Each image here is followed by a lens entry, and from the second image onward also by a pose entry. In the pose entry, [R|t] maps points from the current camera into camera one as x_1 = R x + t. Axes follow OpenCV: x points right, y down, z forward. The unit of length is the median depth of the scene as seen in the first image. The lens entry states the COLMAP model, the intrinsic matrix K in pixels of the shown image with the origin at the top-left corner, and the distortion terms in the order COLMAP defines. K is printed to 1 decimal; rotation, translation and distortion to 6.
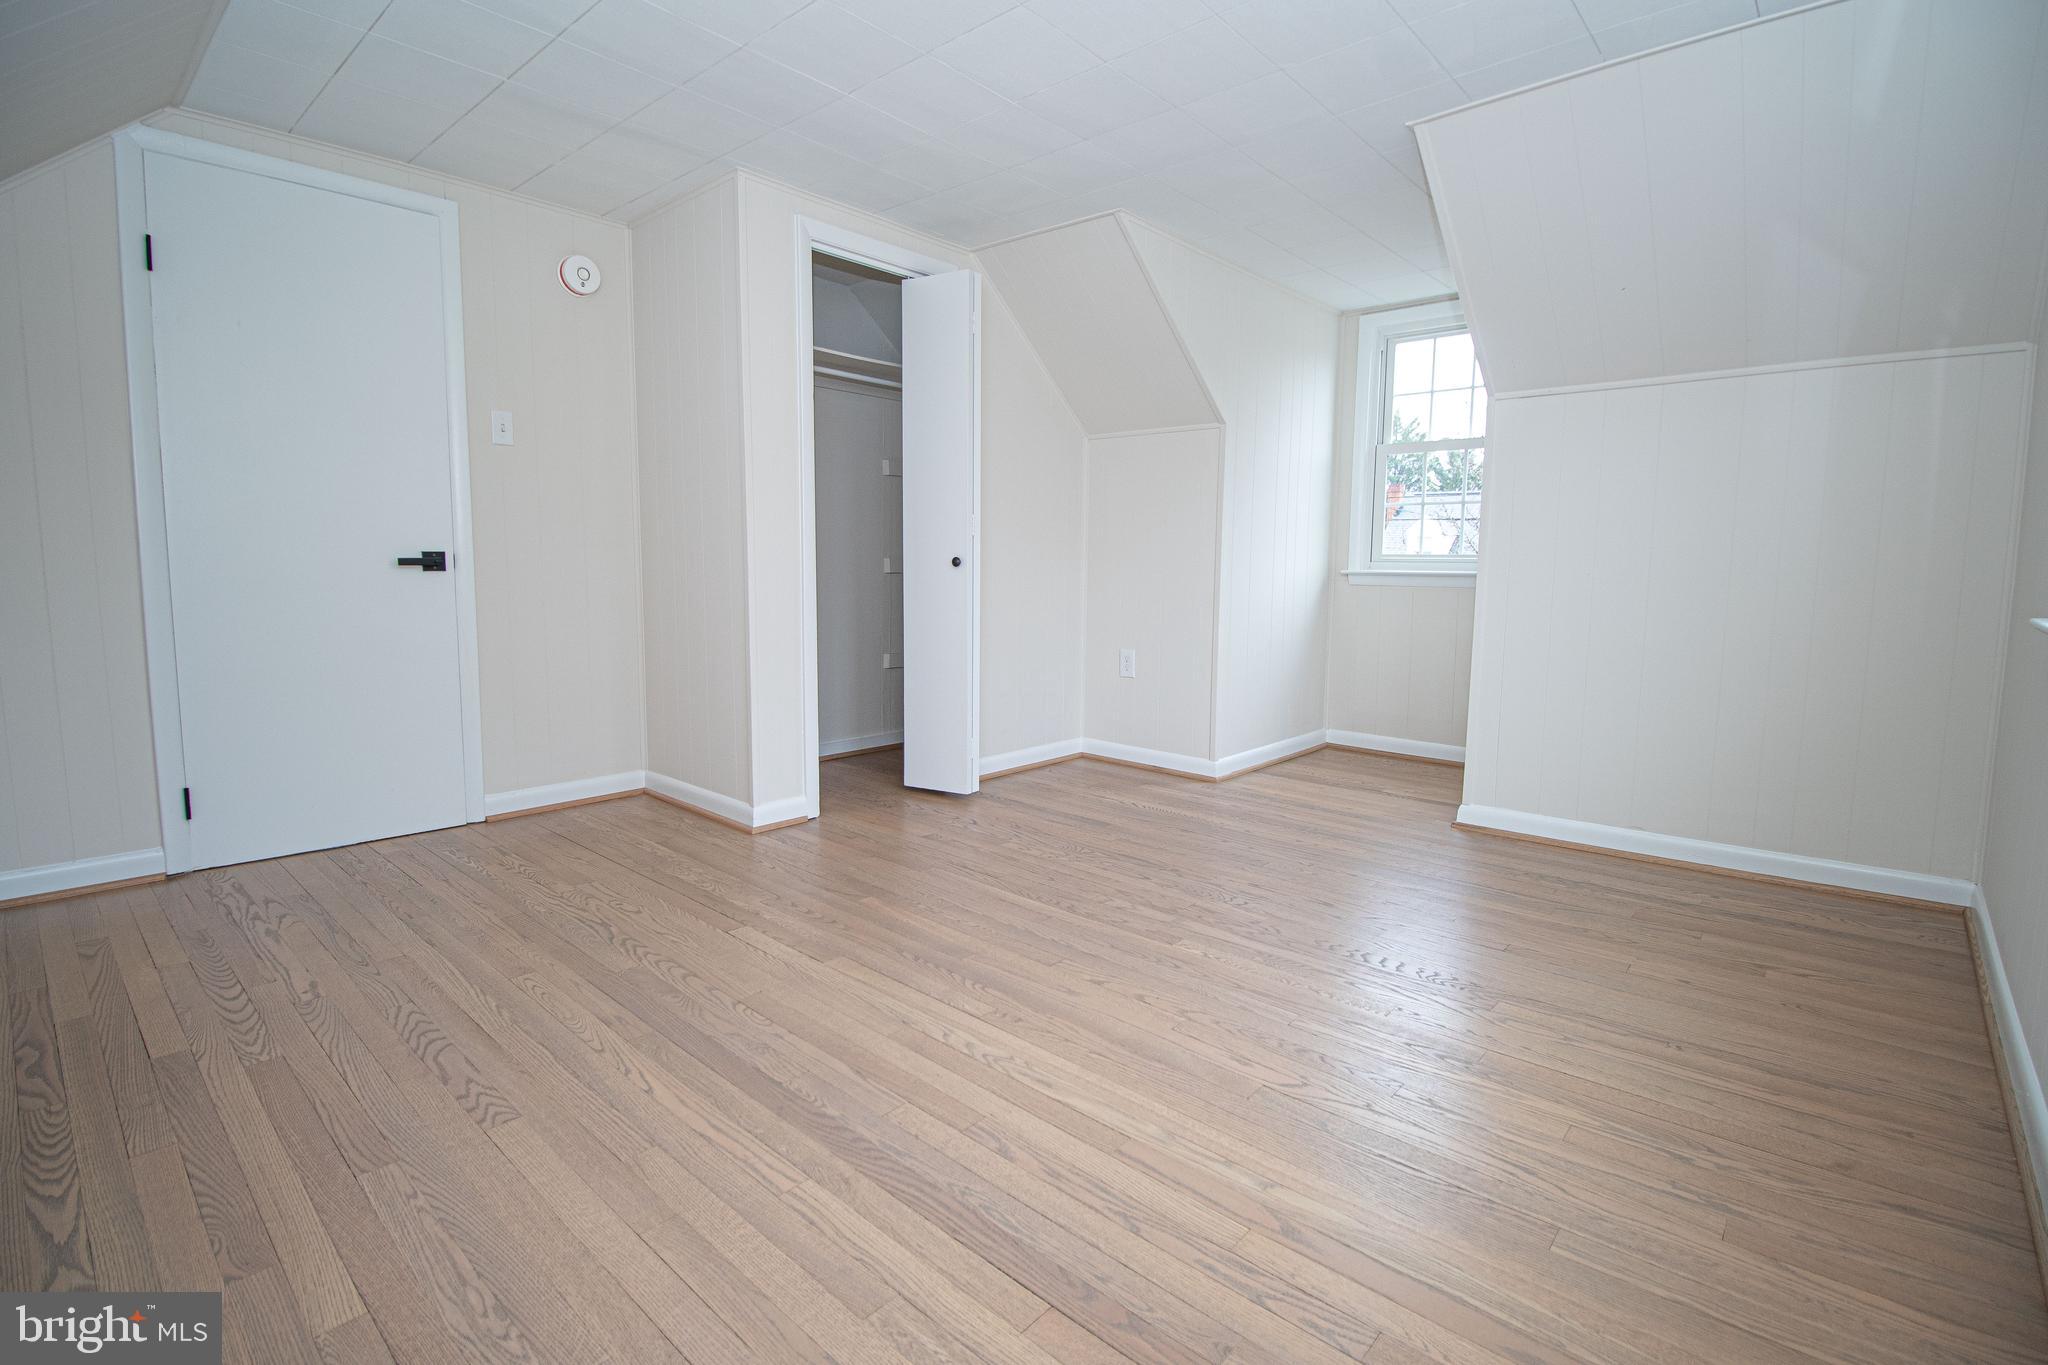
lens RADIAL K [[949.6, 0, 1030.6], [0, 949.6, 673.7], [0, 0, 1]] dist [0.005276, -0.016420]
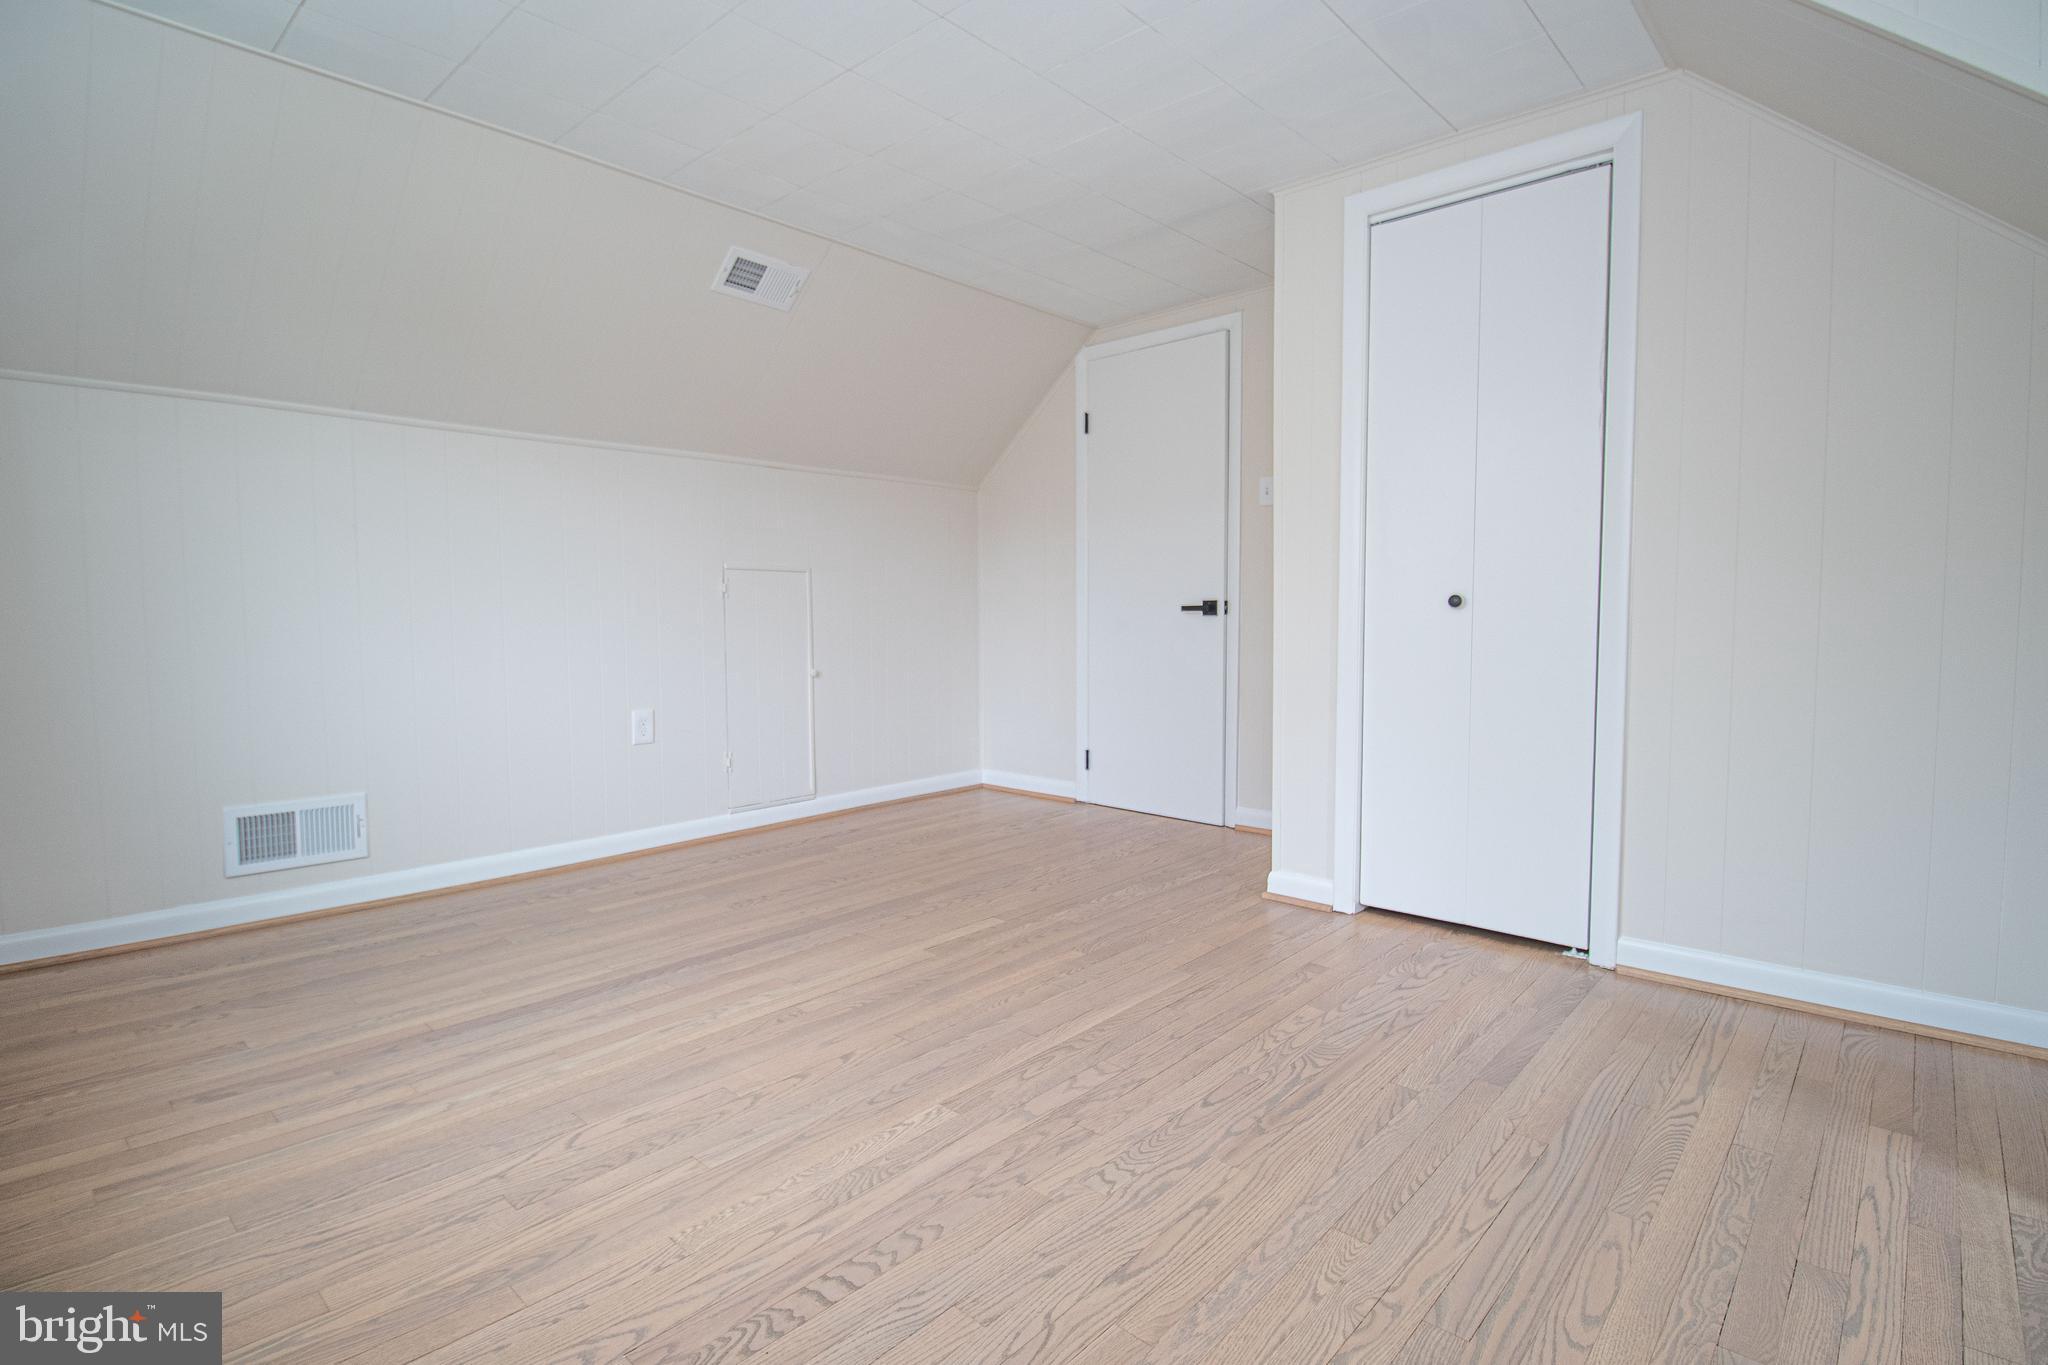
lens RADIAL K [[949.6, 0, 1030.6], [0, 949.6, 673.7], [0, 0, 1]] dist [0.005276, -0.016420]
pose [[0.009817, 0.057000, -0.998326, 0.964181], [-0.111540, 0.992206, 0.055554, -0.120991], [0.993711, 0.110808, 0.016098, 1.093365]]
